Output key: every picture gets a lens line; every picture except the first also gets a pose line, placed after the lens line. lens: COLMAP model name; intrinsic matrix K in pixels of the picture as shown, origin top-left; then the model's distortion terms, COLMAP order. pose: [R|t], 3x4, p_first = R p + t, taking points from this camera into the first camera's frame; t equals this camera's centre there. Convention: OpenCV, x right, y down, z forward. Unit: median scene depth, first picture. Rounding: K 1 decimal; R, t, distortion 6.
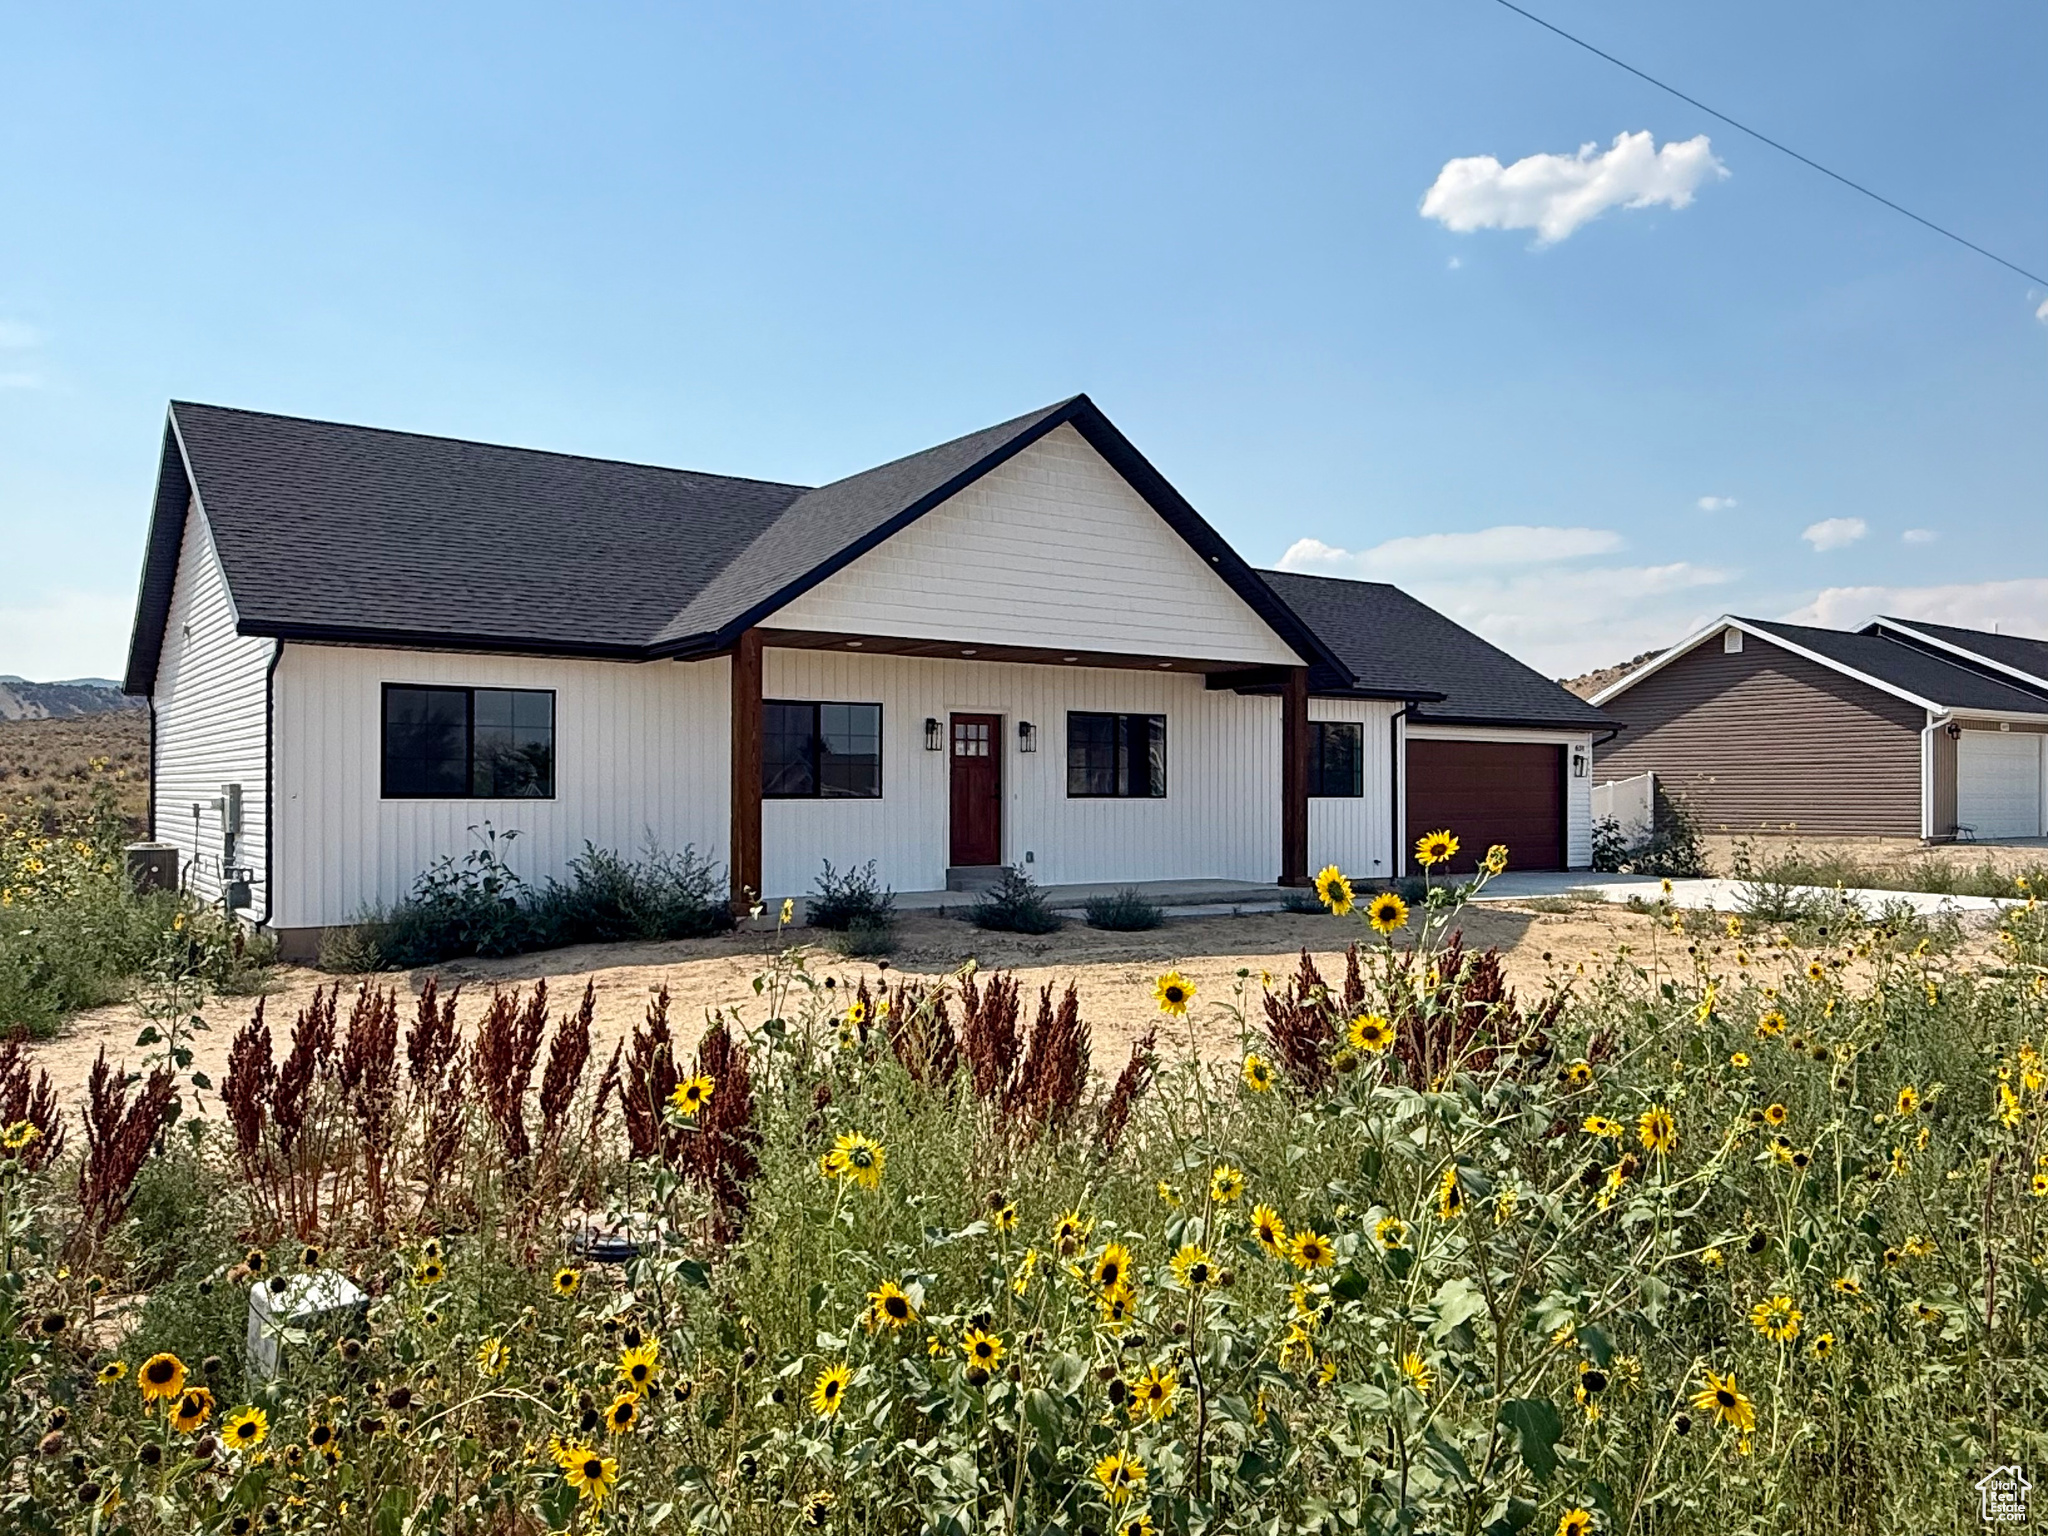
lens RADIAL K [[1537.1, 0, 1036.5], [0, 1537.1, 782.7], [0, 0, 1]] dist [-0.006489, 0.020820]
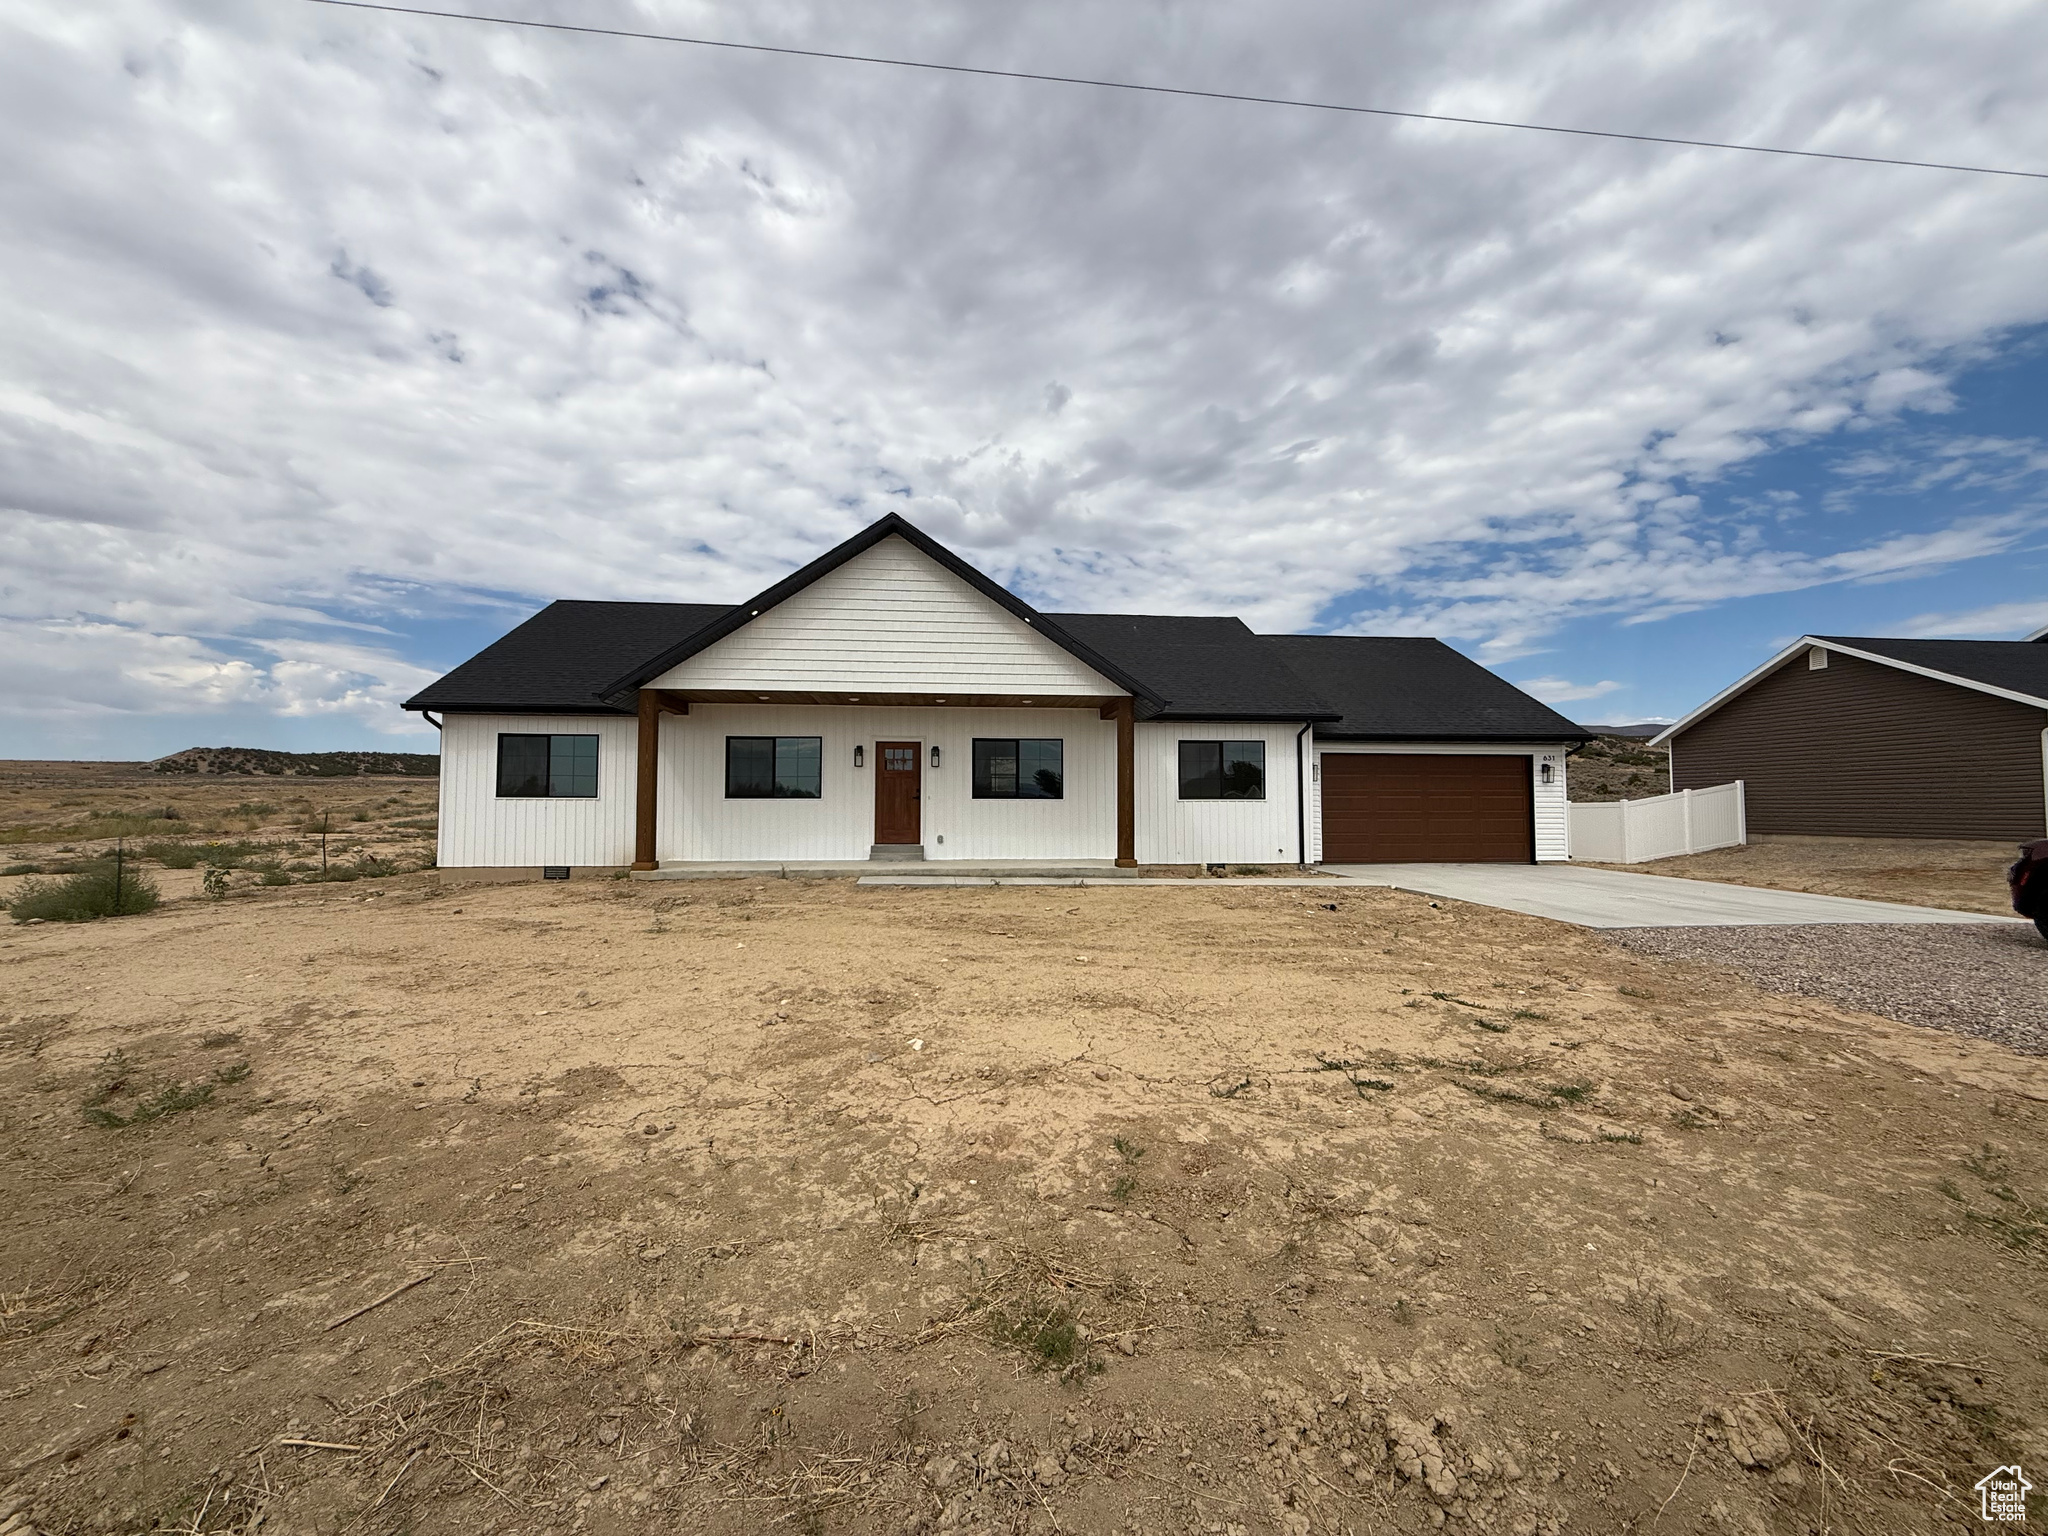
lens RADIAL K [[813.3, 0, 1010.0], [0, 813.3, 727.3], [0, 0, 1]] dist [-0.002251, 0.000922]
pose [[0.857925, -0.047282, -0.511595, 0.449884], [0.002314, 0.996102, -0.088181, 0.010612], [0.513770, 0.074469, 0.854690, 0.369986]]
